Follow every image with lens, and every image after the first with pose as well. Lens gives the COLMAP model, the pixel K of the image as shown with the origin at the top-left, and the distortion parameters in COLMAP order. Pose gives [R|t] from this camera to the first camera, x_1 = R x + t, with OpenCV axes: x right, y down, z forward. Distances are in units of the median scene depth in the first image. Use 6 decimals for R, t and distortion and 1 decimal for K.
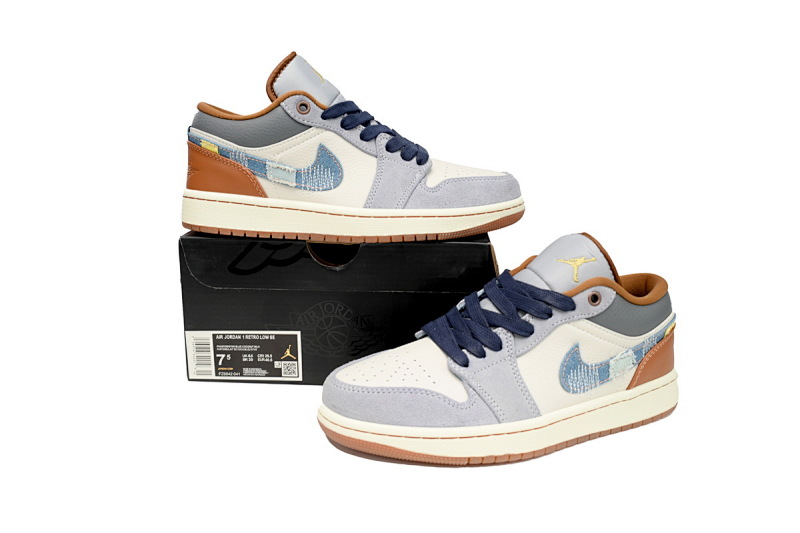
lens RADIAL K [[668.2, 0, 408.1], [0, 668.2, 269.8], [0, 0, 1]] dist [-0.009746, -0.001356]
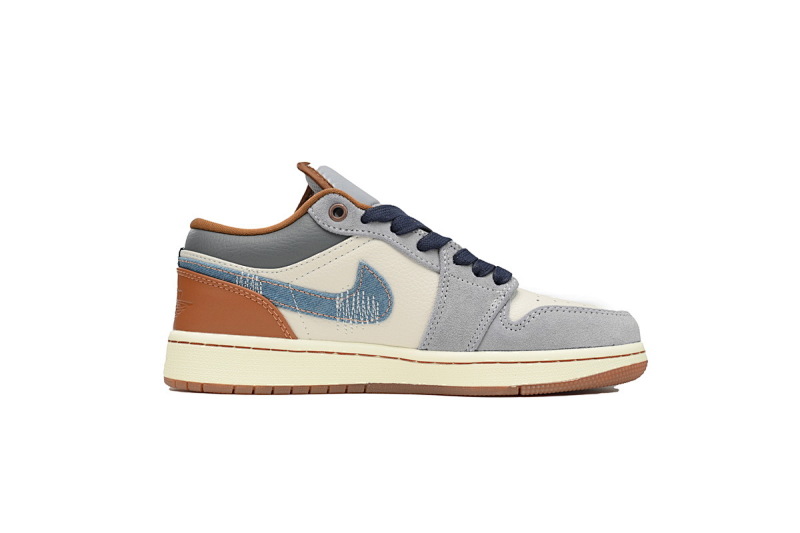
lens RADIAL K [[668.2, 0, 398.8], [0, 668.2, 262.1], [0, 0, 1]] dist [-0.009746, -0.001356]
pose [[0.998945, -0.045615, 0.005279, -0.079088], [0.045734, 0.977951, -0.203763, -0.031216], [0.004132, 0.203790, 0.979006, 0.246022]]
